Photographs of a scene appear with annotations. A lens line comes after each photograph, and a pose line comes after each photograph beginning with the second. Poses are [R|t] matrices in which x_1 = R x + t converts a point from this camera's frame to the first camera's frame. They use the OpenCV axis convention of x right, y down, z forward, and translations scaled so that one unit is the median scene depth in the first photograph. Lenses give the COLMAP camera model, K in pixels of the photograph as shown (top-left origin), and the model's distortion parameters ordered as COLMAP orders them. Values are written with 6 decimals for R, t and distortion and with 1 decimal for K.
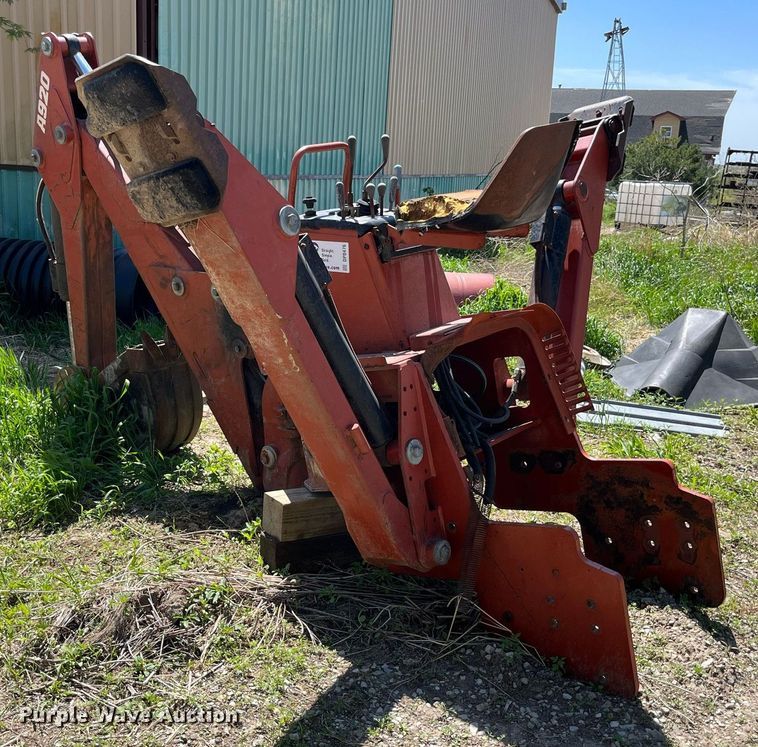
lens RADIAL K [[959.3, 0, 332.9], [0, 959.3, 422.4], [0, 0, 1]] dist [0.064040, -0.089040]
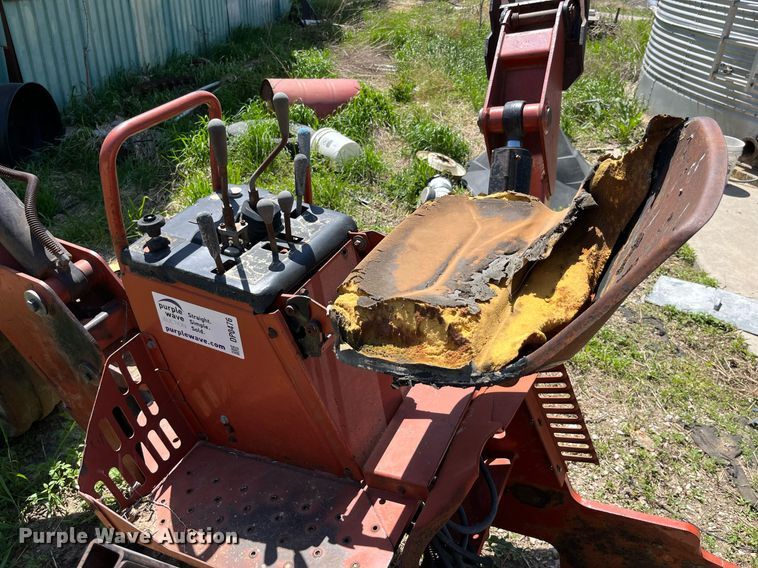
lens RADIAL K [[576.0, 0, 383.5], [0, 576.0, 288.1], [0, 0, 1]] dist [0.064898, -0.099869]
pose [[0.967191, -0.123807, 0.221840, 0.025011], [0.055427, 0.955015, 0.291330, -0.280354], [-0.247930, -0.269476, 0.930545, 0.647679]]
